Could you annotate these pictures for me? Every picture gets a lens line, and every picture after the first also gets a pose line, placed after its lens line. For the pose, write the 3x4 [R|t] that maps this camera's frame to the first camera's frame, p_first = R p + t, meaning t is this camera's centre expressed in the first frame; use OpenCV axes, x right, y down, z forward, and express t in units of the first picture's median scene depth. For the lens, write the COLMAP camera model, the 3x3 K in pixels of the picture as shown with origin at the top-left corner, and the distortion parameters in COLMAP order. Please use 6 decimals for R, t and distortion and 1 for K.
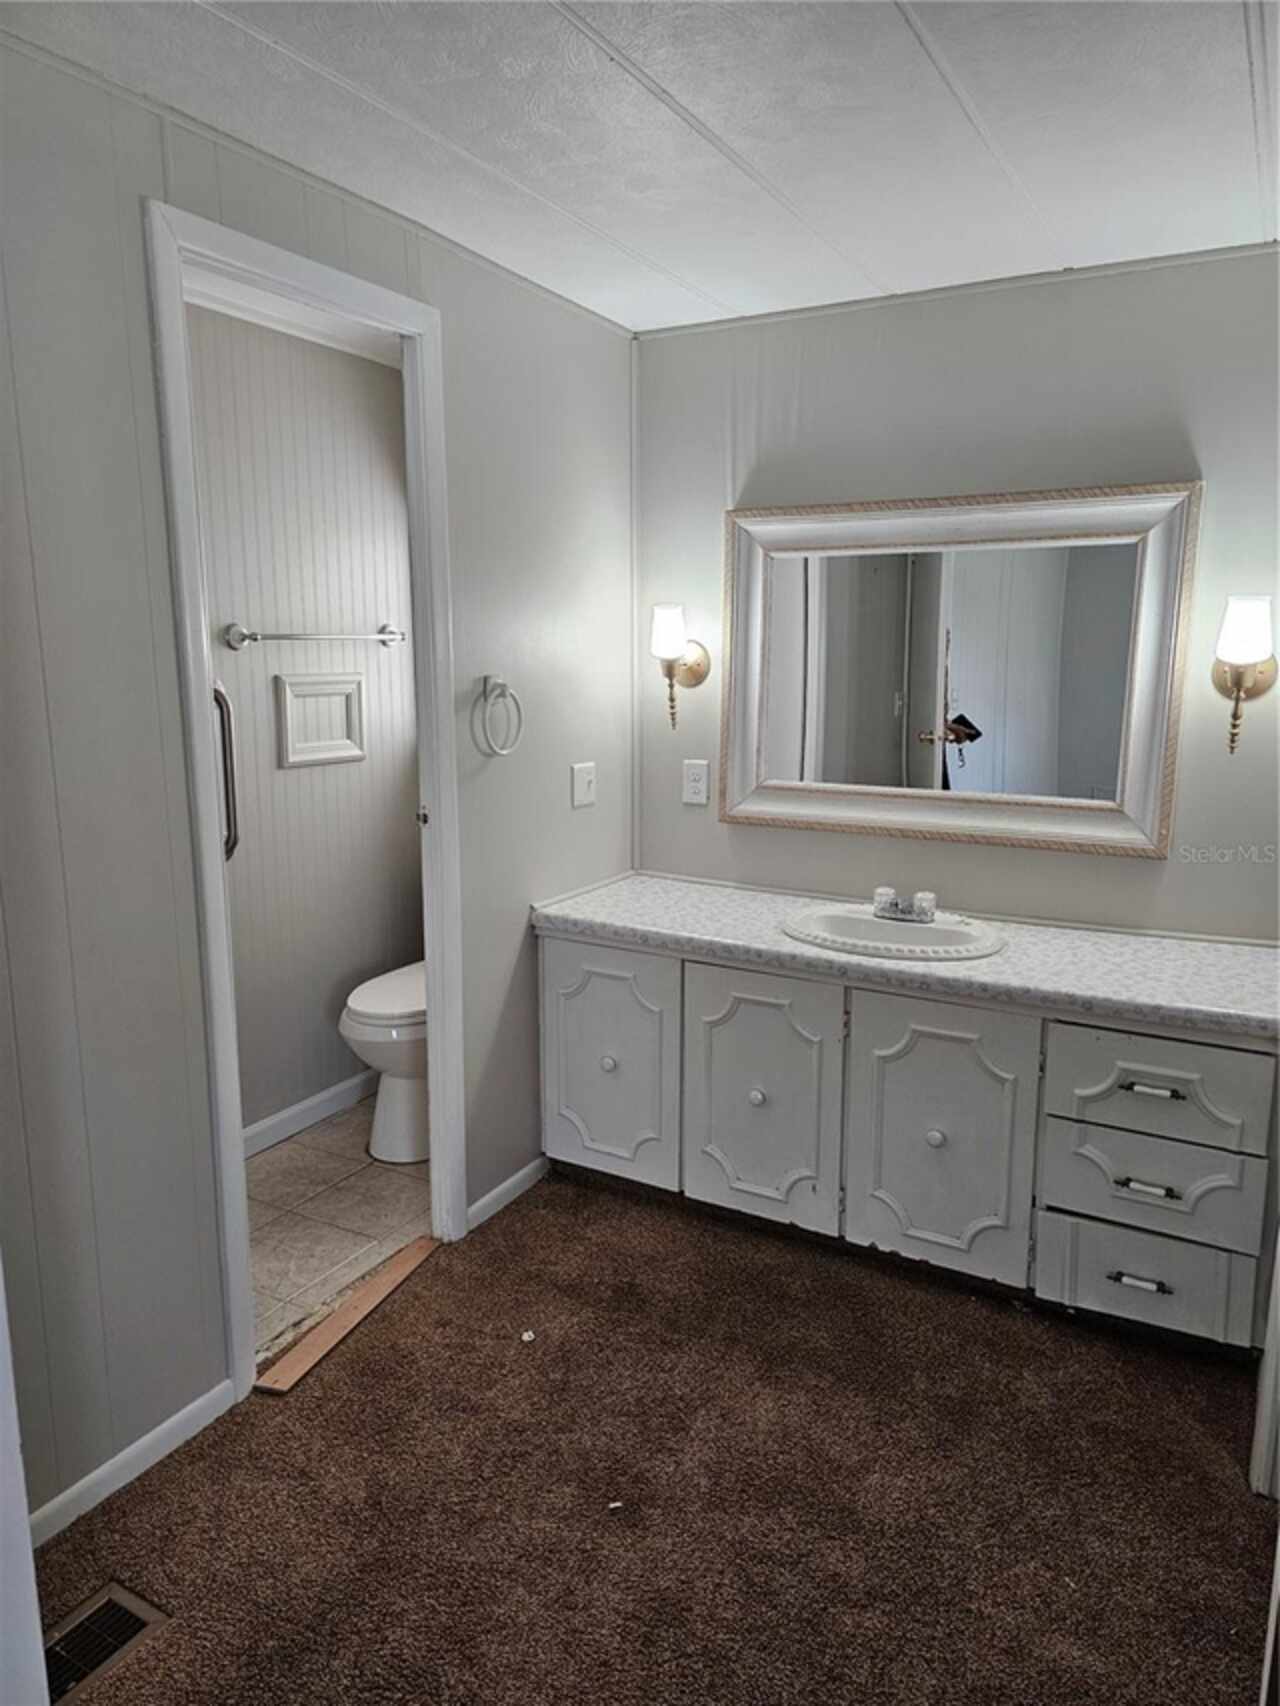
lens RADIAL K [[1141.4, 0, 636.1], [0, 1141.4, 865.0], [0, 0, 1]] dist [0.082854, -0.086124]
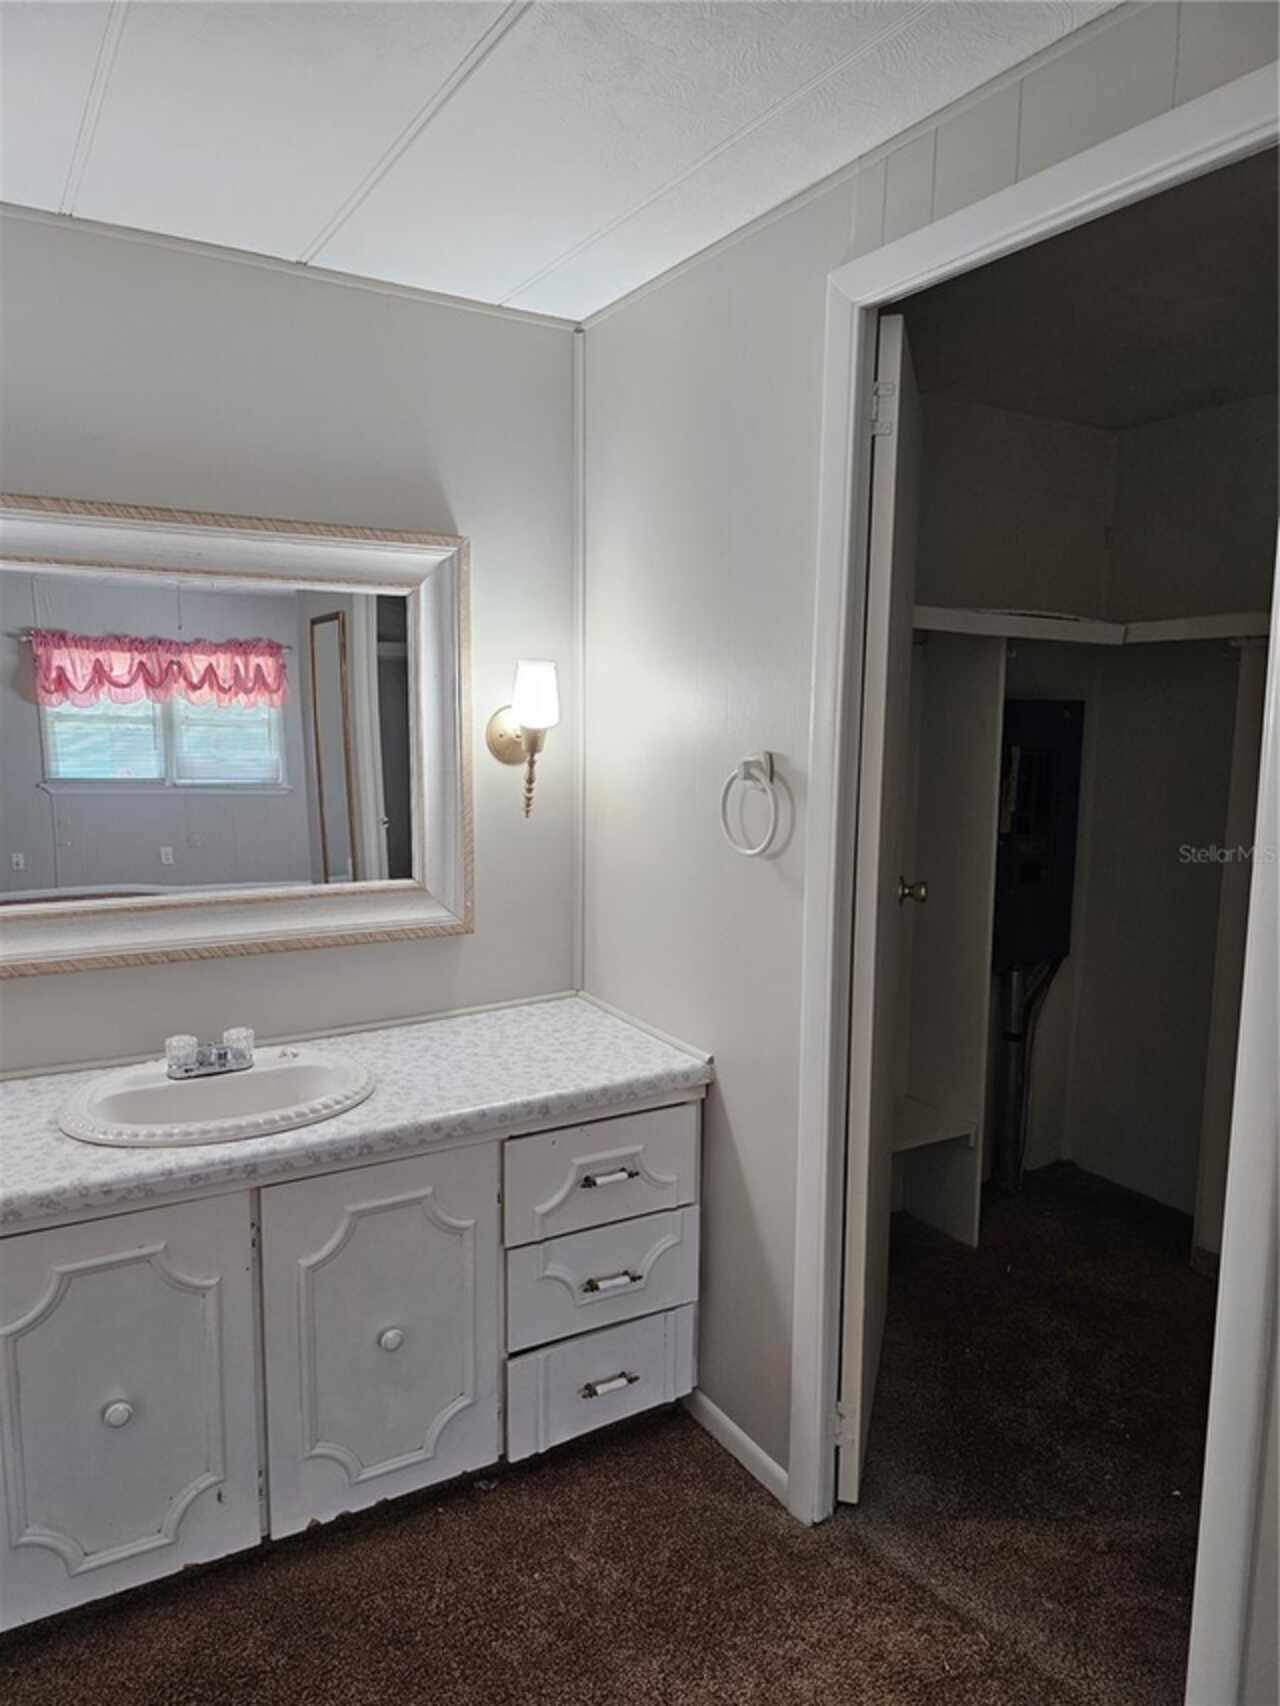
lens RADIAL K [[1141.4, 0, 636.1], [0, 1141.4, 865.0], [0, 0, 1]] dist [0.082854, -0.086124]
pose [[0.508047, -0.119685, 0.852973, -0.267485], [0.154316, 0.986924, 0.046566, -0.083358], [-0.847393, 0.107969, 0.519873, 0.399584]]
